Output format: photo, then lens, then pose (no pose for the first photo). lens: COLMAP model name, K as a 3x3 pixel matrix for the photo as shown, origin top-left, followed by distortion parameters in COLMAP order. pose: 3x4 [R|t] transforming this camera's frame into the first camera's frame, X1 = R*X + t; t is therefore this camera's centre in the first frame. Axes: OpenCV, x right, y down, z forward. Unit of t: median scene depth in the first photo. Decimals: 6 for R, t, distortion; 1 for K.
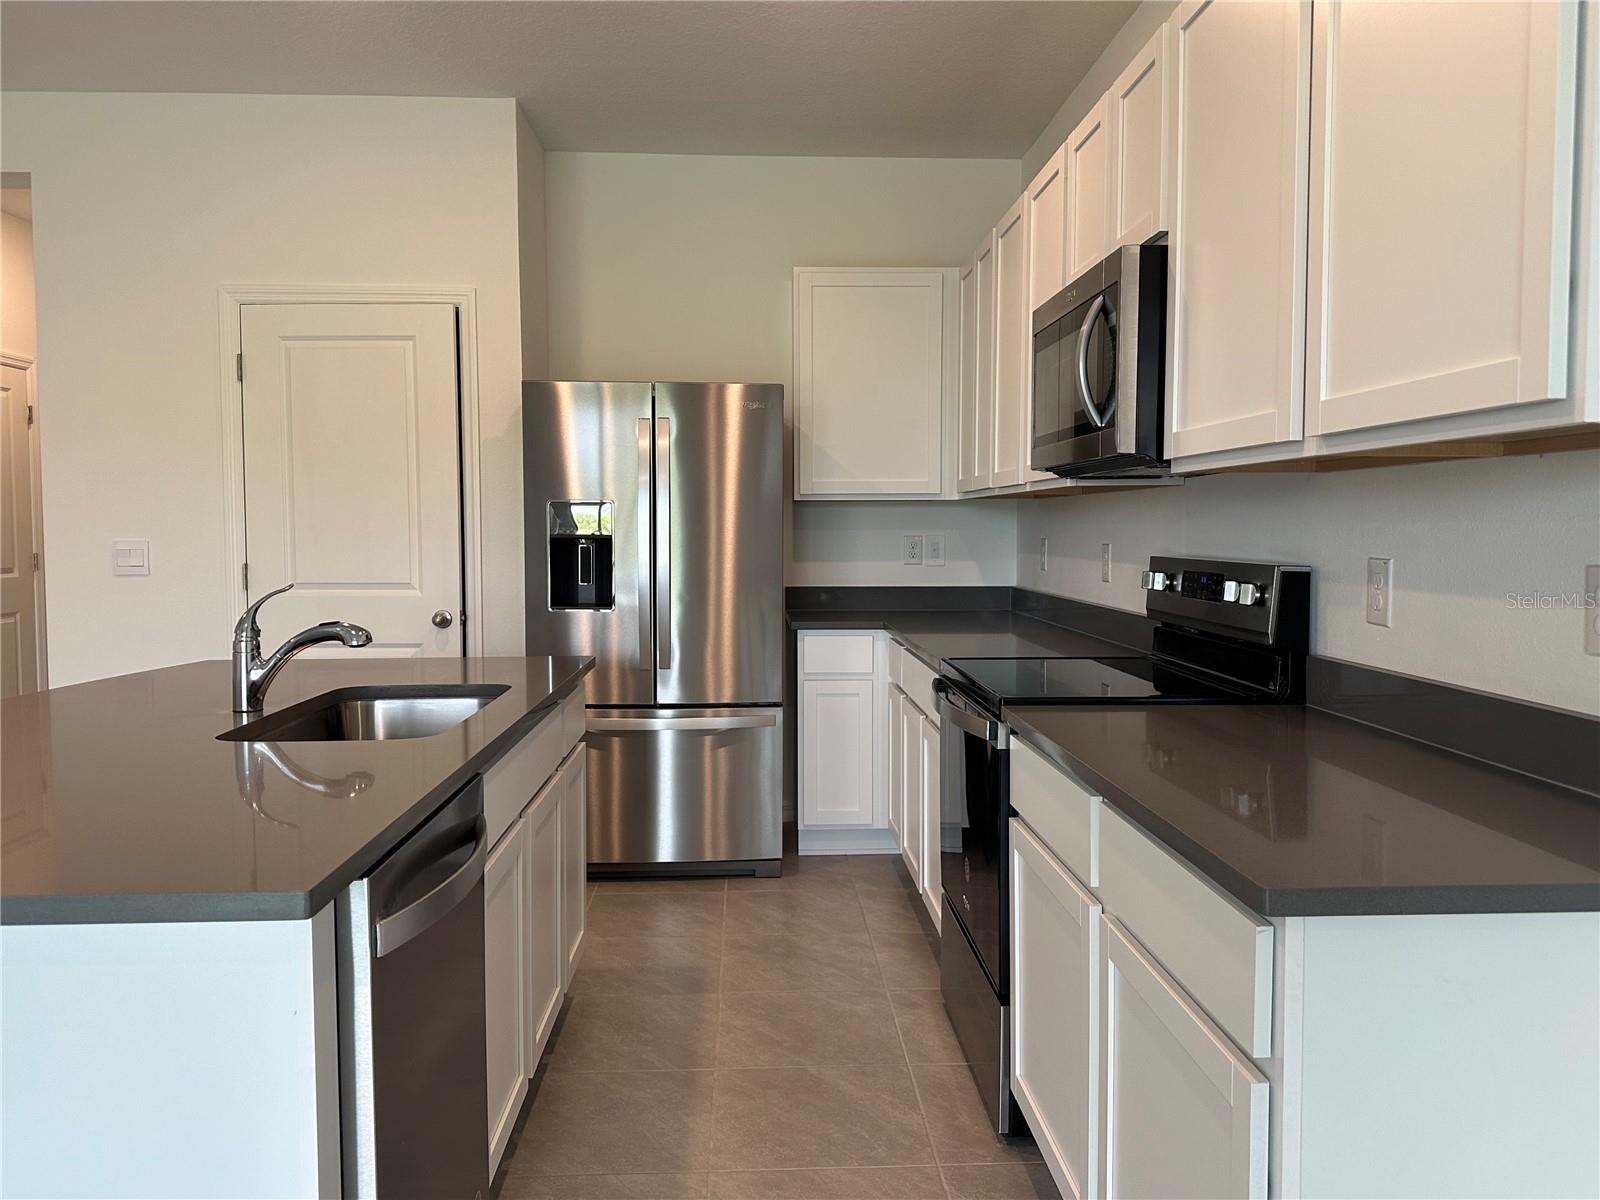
lens RADIAL K [[1213.4, 0, 829.0], [0, 1213.4, 592.9], [0, 0, 1]] dist [0.077831, -0.110770]
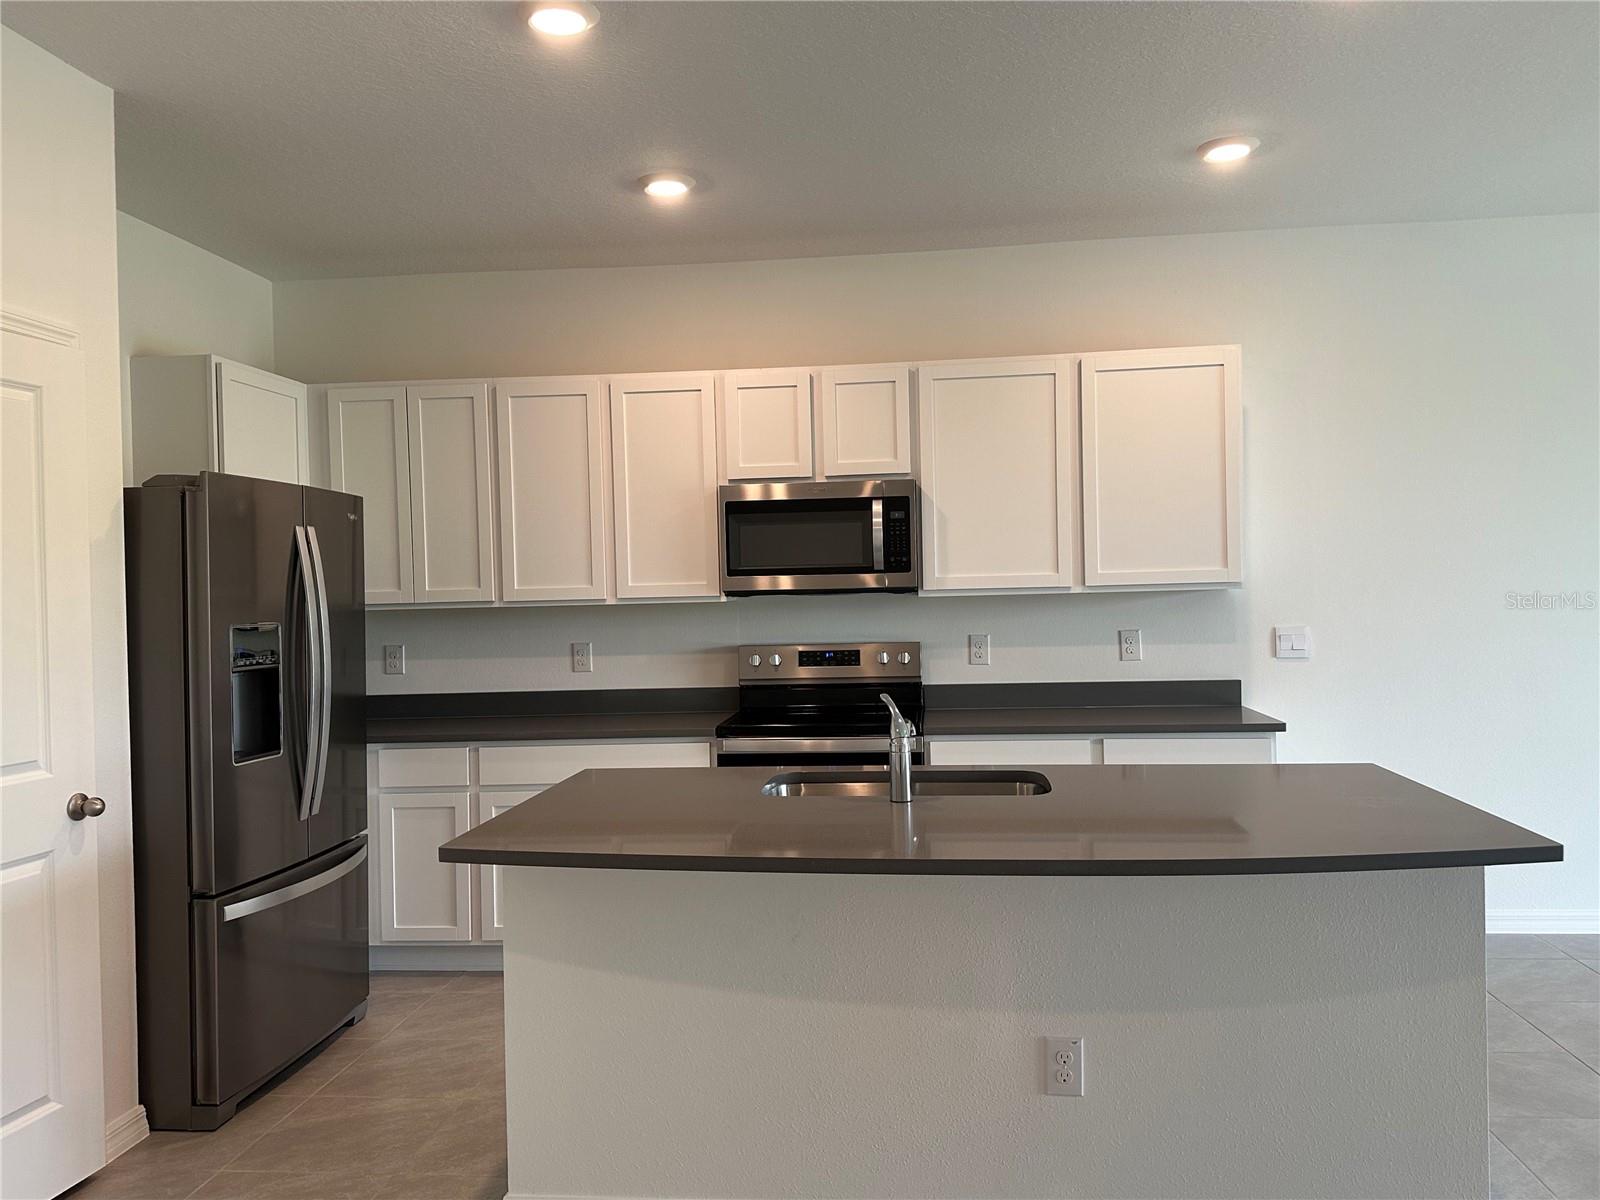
lens RADIAL K [[1213.4, 0, 803.1], [0, 1213.4, 591.6], [0, 0, 1]] dist [0.077831, -0.110770]
pose [[0.154800, -0.006907, 0.987922, -0.956169], [0.078446, 0.996904, -0.005322, -0.064077], [-0.984826, 0.078322, 0.154863, 0.510598]]
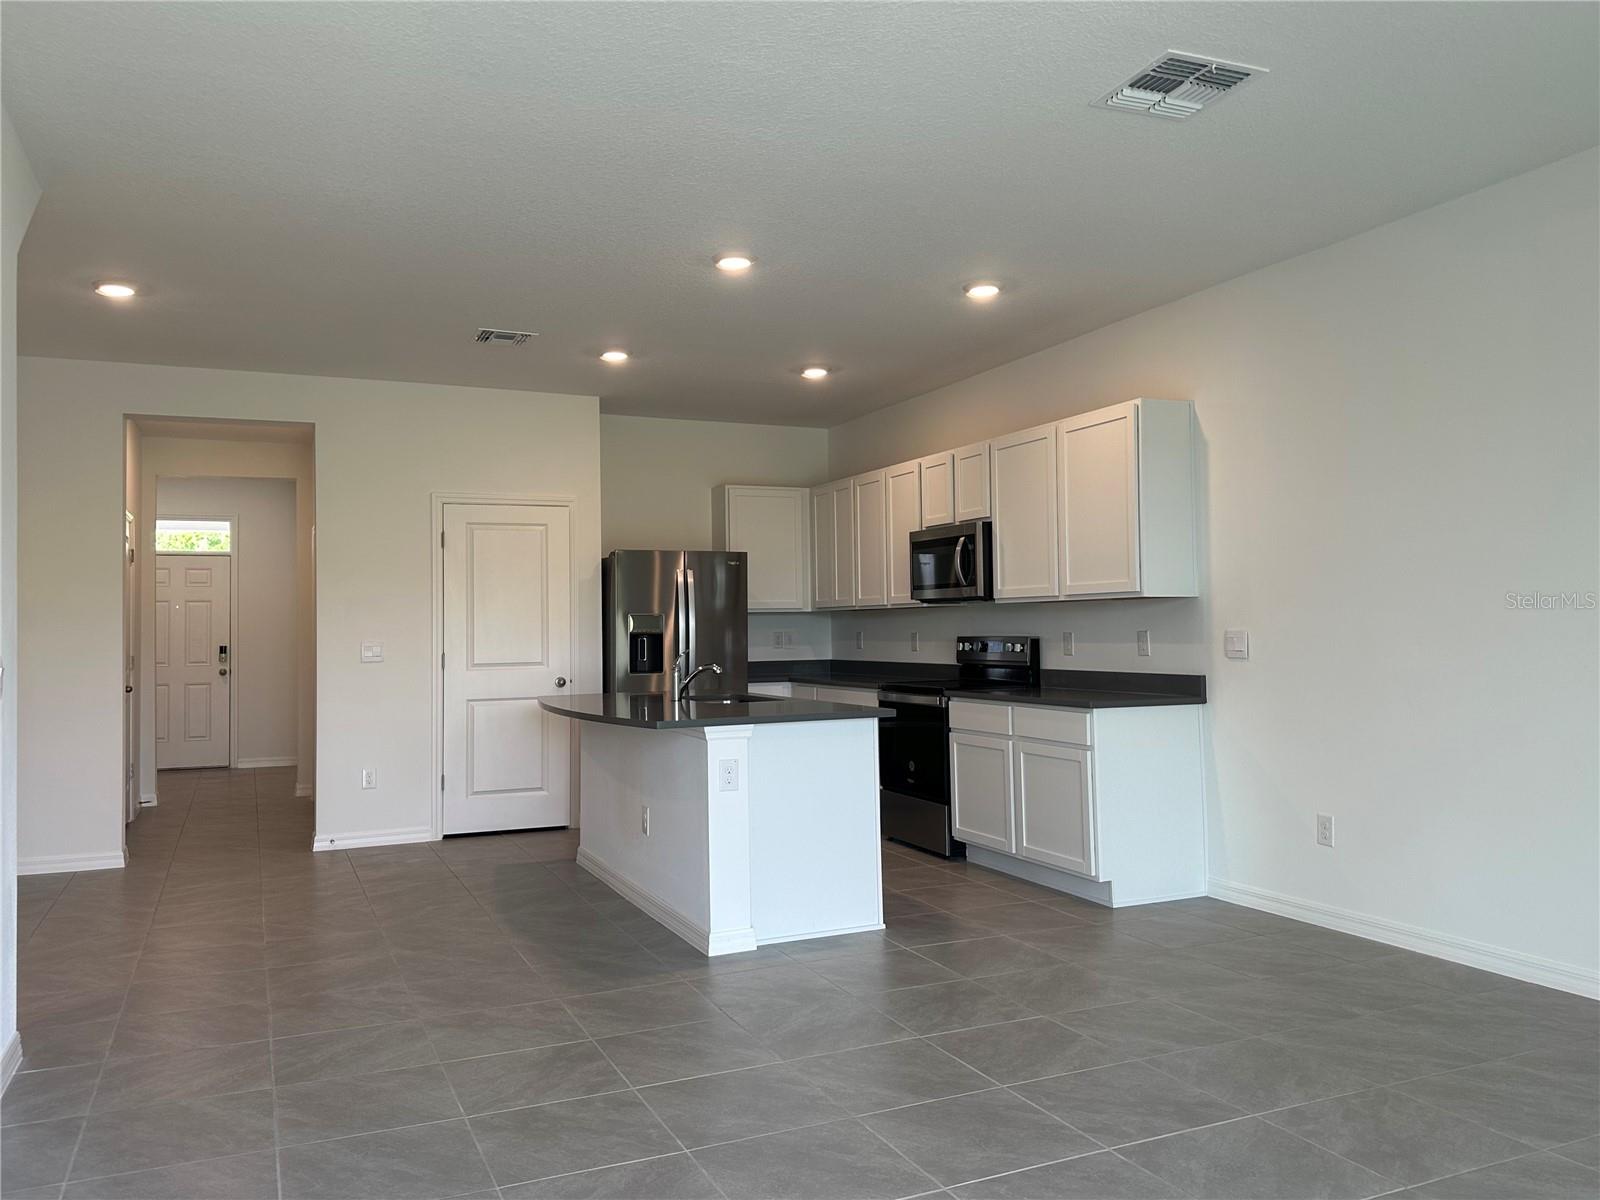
lens RADIAL K [[1213.4, 0, 802.2], [0, 1213.4, 593.3], [0, 0, 1]] dist [0.077831, -0.110770]
pose [[0.936878, -0.001973, 0.349652, -0.624800], [0.032421, 0.996166, -0.081251, 0.050390], [-0.348151, 0.087458, 0.933350, -0.809627]]
